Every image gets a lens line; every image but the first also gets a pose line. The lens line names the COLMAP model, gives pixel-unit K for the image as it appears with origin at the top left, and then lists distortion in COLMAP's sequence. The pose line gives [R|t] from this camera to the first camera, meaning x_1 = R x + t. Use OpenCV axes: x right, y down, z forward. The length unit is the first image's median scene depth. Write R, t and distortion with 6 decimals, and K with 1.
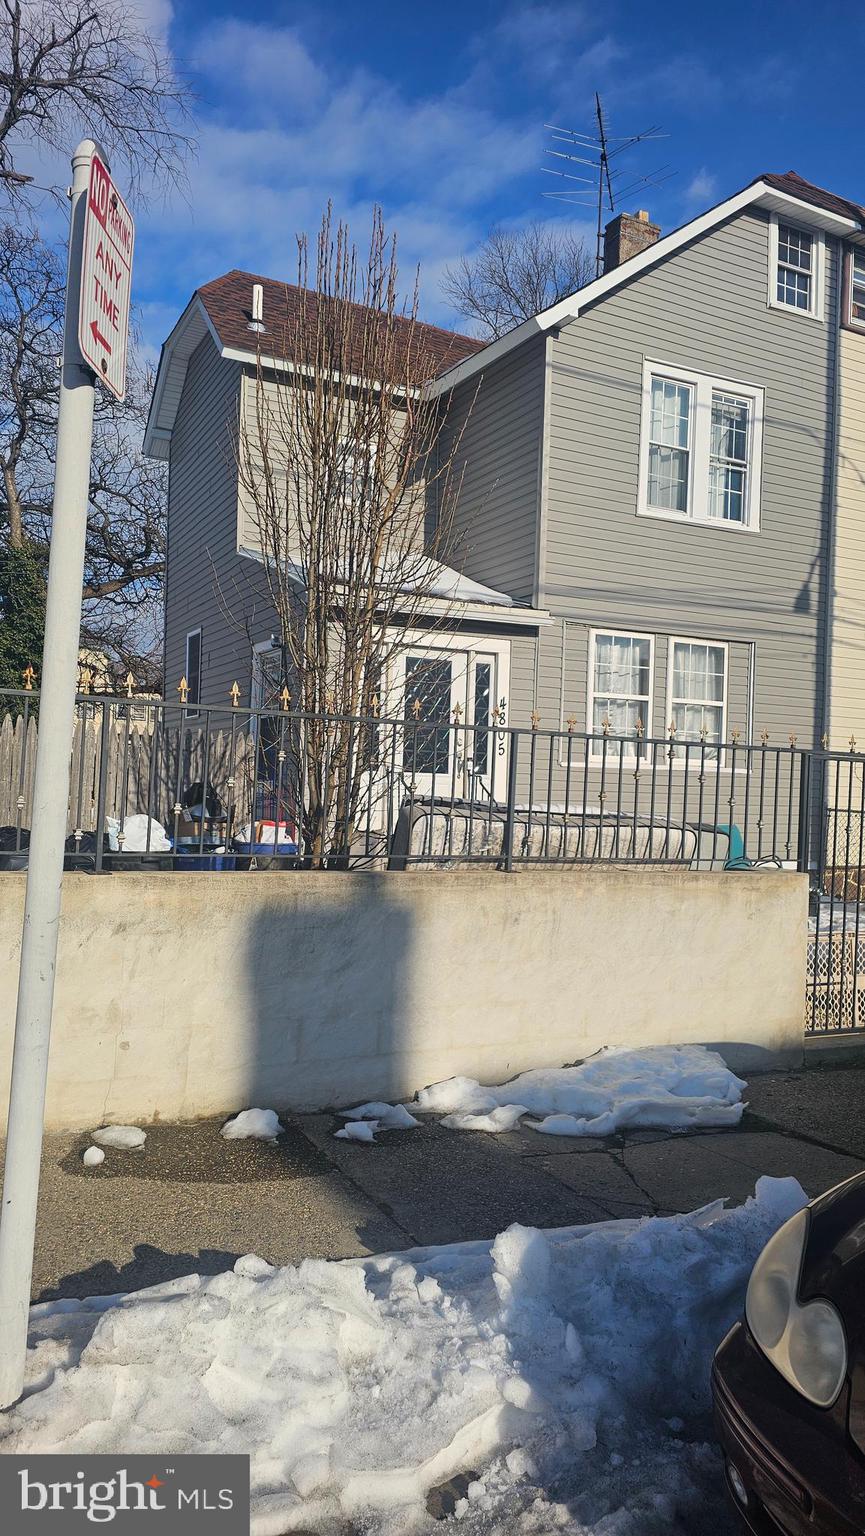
lens RADIAL K [[1006.6, 0, 432.5], [0, 1006.6, 768.0], [0, 0, 1]] dist [0.066071, -0.063070]
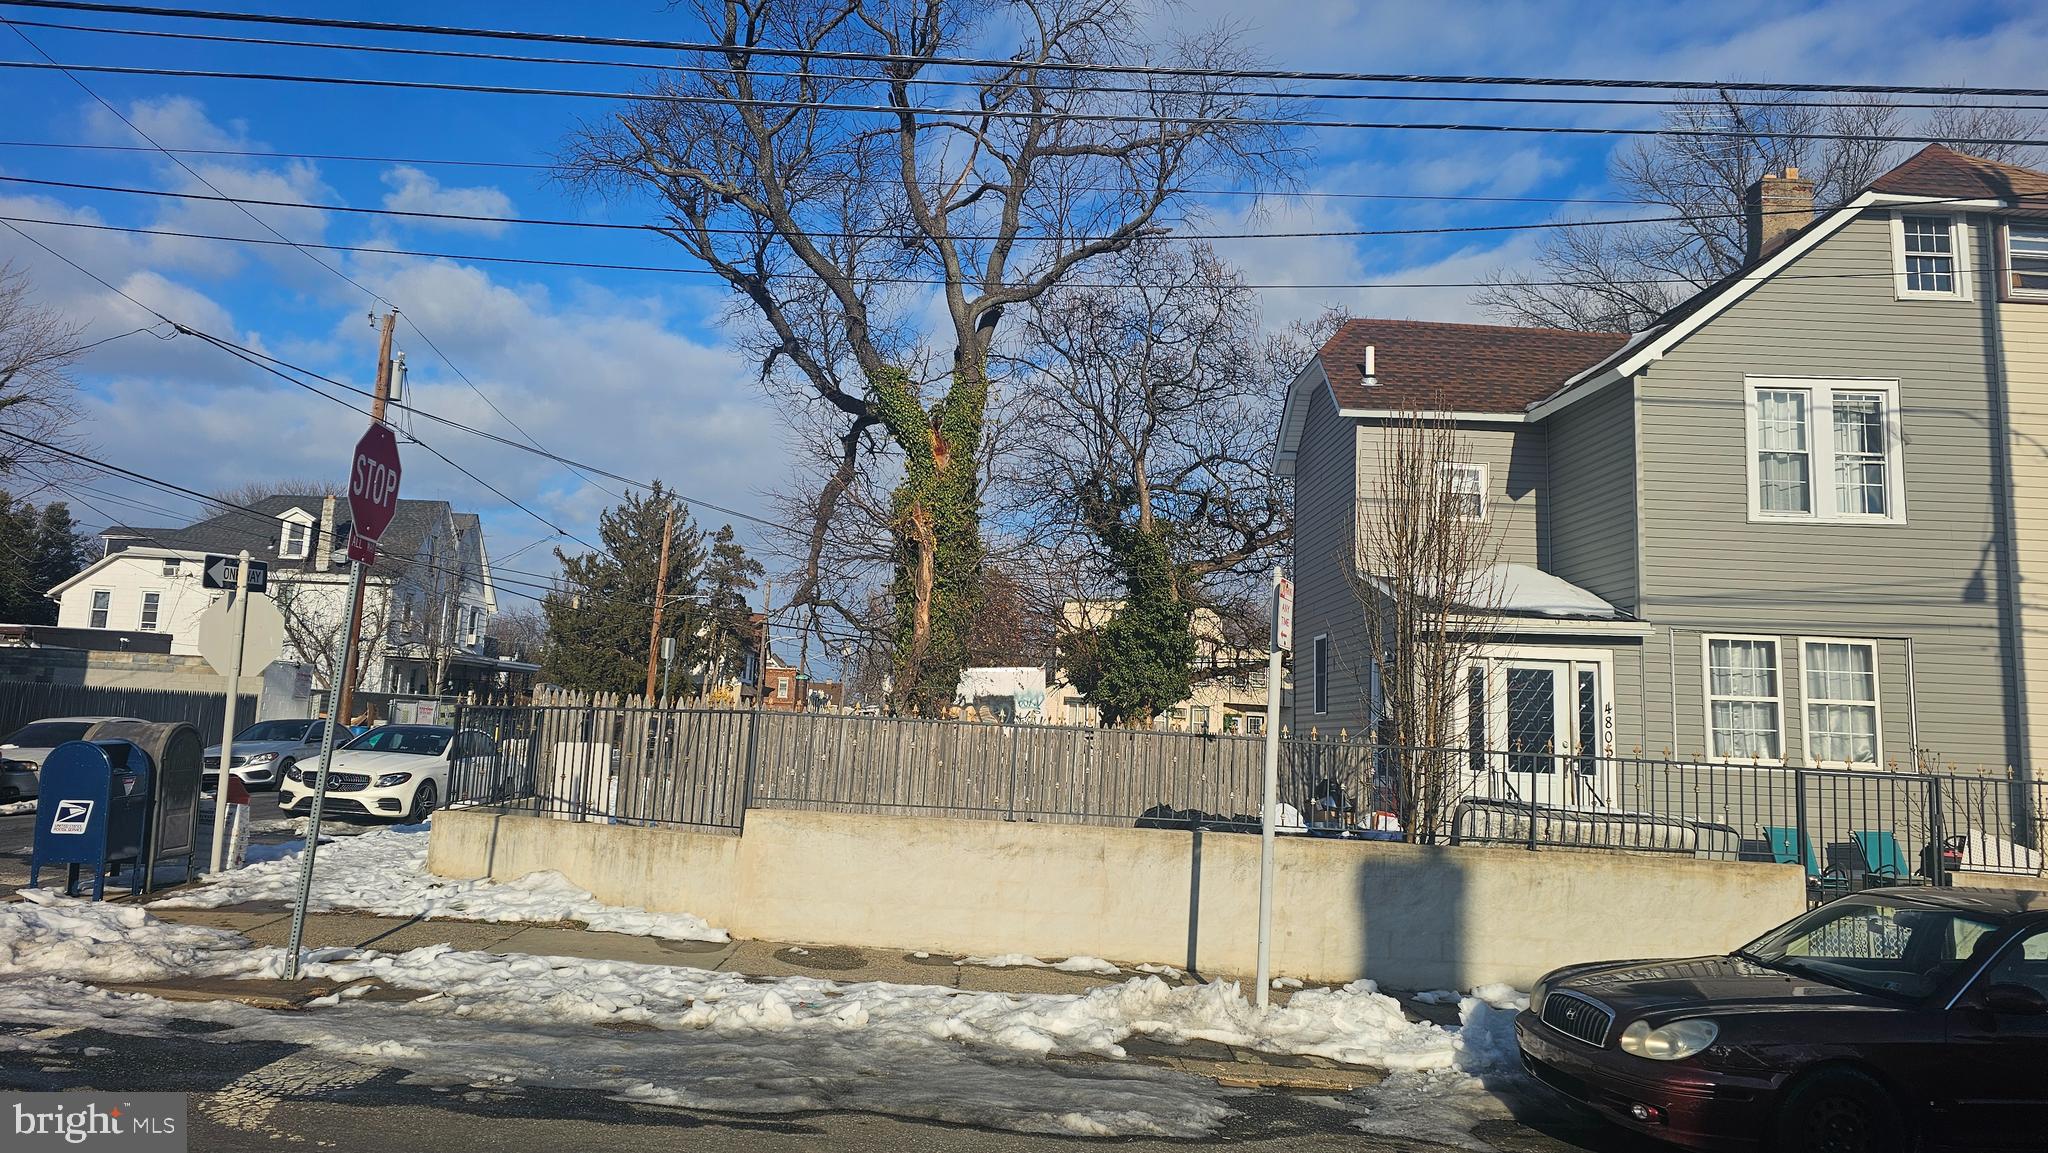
lens RADIAL K [[1342.1, 0, 1029.0], [0, 1342.1, 560.0], [0, 0, 1]] dist [0.066071, -0.063070]
pose [[0.901956, -0.052865, -0.428580, 0.130806], [-0.004059, 0.991396, -0.130830, -0.026819], [0.431809, 0.119743, 0.893981, -0.540324]]
